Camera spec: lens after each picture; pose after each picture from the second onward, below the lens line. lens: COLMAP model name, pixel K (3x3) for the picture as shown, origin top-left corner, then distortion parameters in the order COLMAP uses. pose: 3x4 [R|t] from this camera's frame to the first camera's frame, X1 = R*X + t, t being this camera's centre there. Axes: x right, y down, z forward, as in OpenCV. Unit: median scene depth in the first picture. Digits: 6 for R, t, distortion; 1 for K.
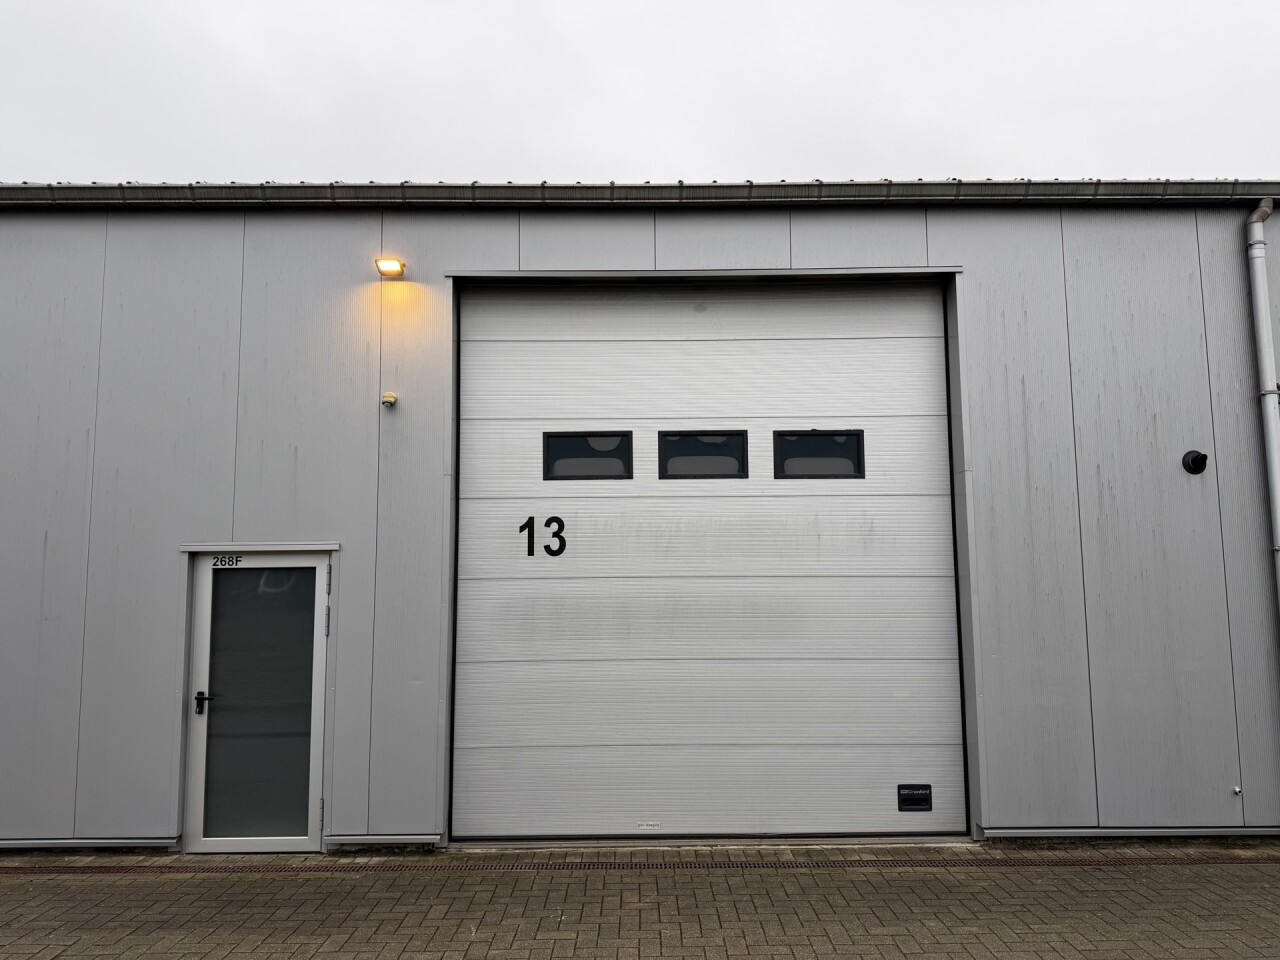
lens RADIAL K [[912.2, 0, 640.0], [0, 912.2, 480.0], [0, 0, 1]] dist [0.041333, -0.037615]
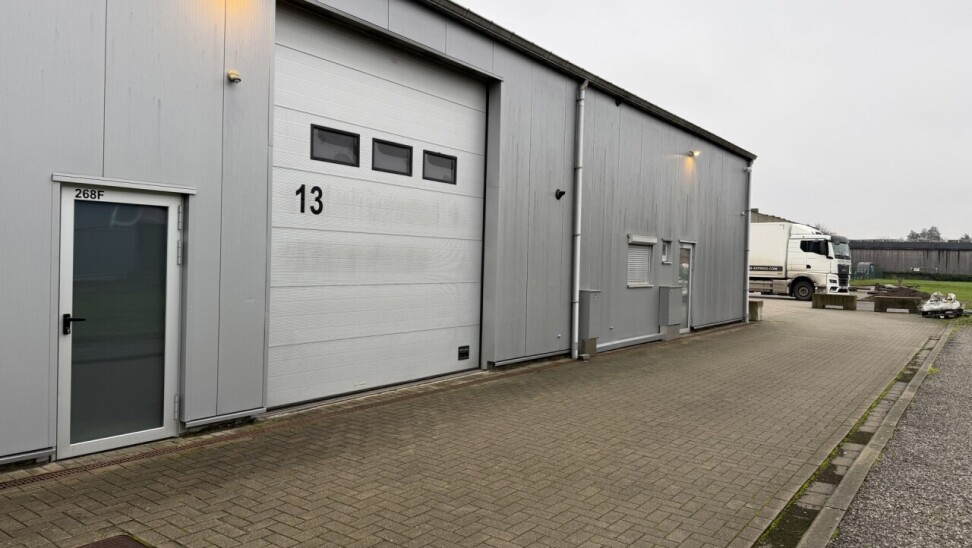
lens RADIAL K [[683.8, 0, 486.0], [0, 683.8, 274.0], [0, 0, 1]] dist [0.144971, -0.148525]
pose [[0.592177, 0.006444, 0.805782, -0.837883], [-0.115035, 0.990402, 0.076620, 0.064572], [-0.797555, -0.138066, 0.587235, 0.136135]]
